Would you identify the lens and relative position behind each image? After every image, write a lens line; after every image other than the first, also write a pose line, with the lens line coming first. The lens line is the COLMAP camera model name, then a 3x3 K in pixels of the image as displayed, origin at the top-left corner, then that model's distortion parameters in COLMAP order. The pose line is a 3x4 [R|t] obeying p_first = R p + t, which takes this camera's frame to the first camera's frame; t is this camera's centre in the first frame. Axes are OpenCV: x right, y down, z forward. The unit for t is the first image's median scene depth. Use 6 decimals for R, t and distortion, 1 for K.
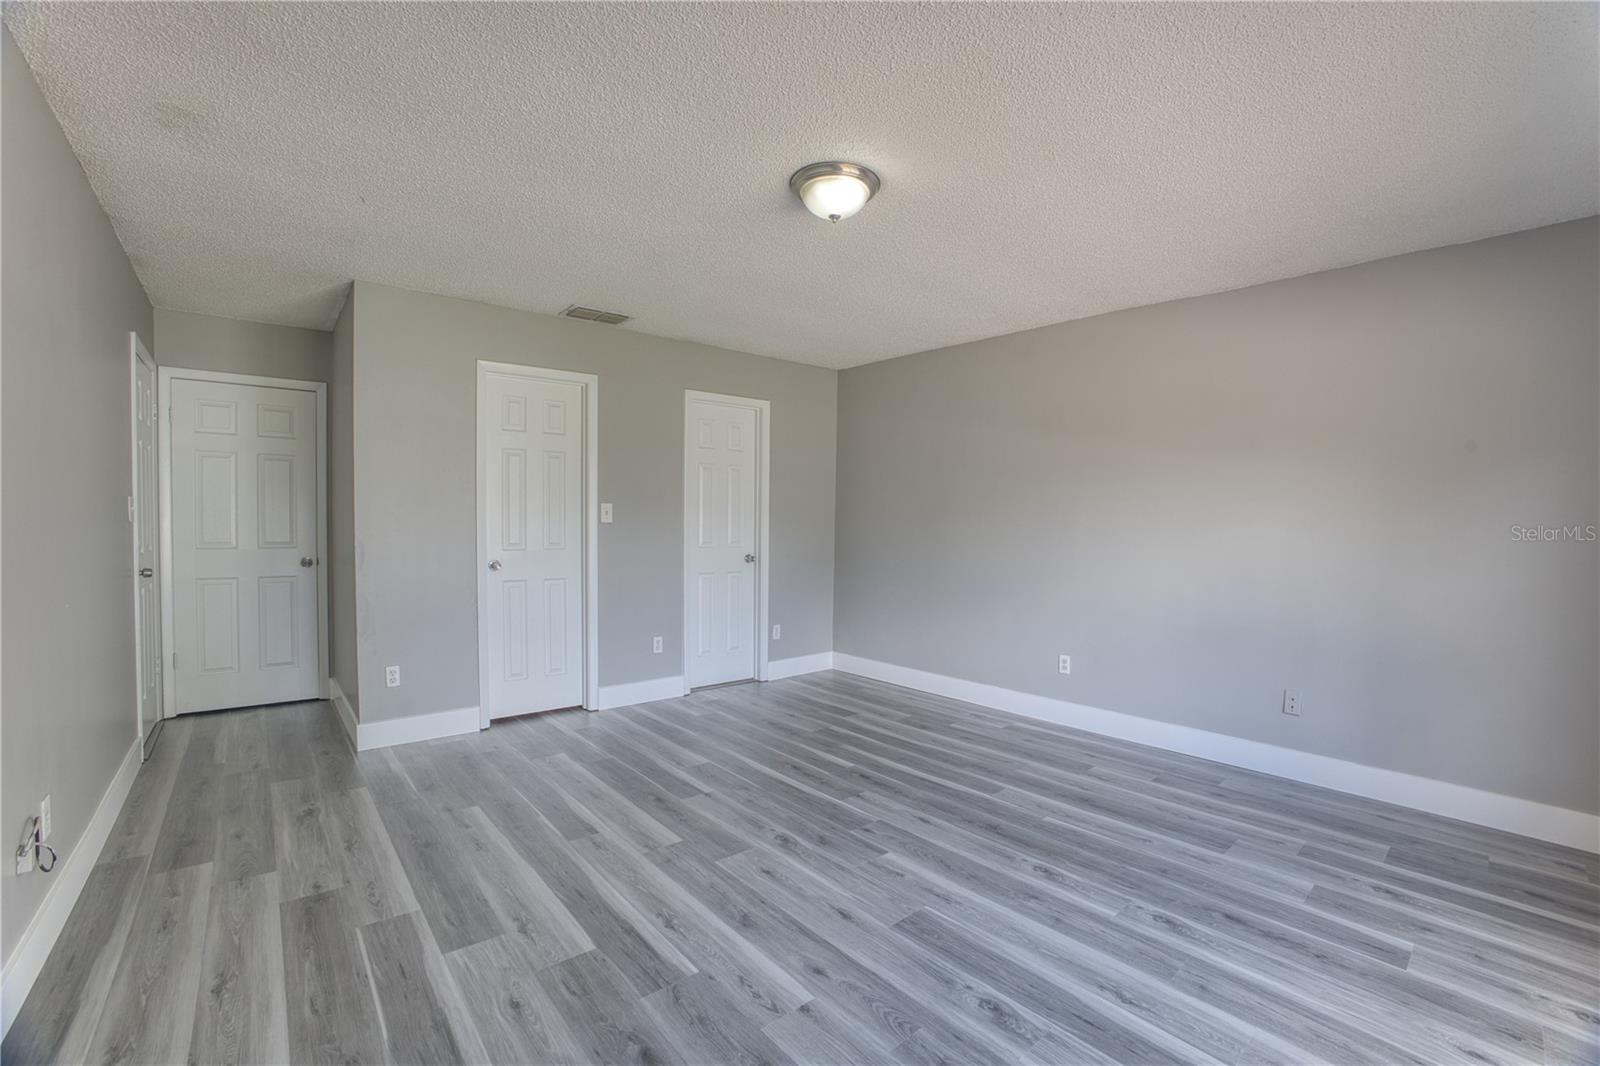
lens RADIAL K [[672.6, 0, 800.0], [0, 672.6, 533.0], [0, 0, 1]] dist [-0.103131, 0.027679]
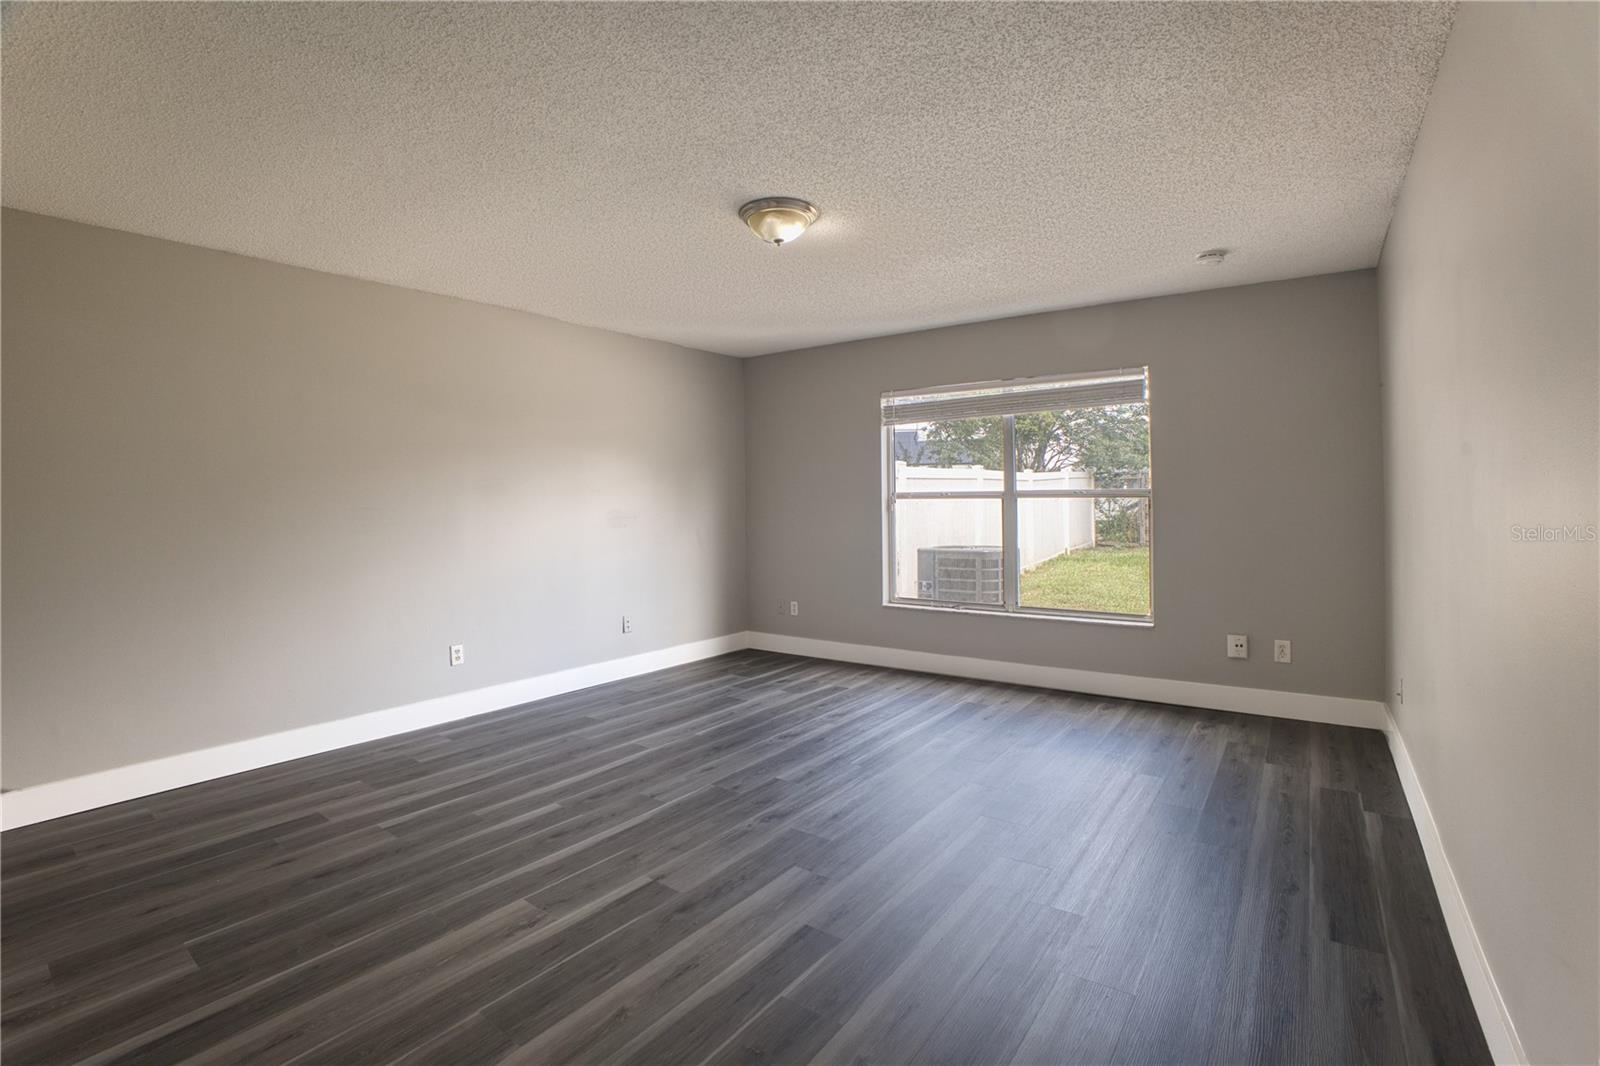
lens RADIAL K [[672.6, 0, 800.0], [0, 672.6, 533.0], [0, 0, 1]] dist [-0.103131, 0.027679]
pose [[-0.190727, -0.057628, 0.979950, -0.818499], [0.027961, 0.997551, 0.064105, -0.035355], [-0.981245, 0.039627, -0.188649, 0.906200]]
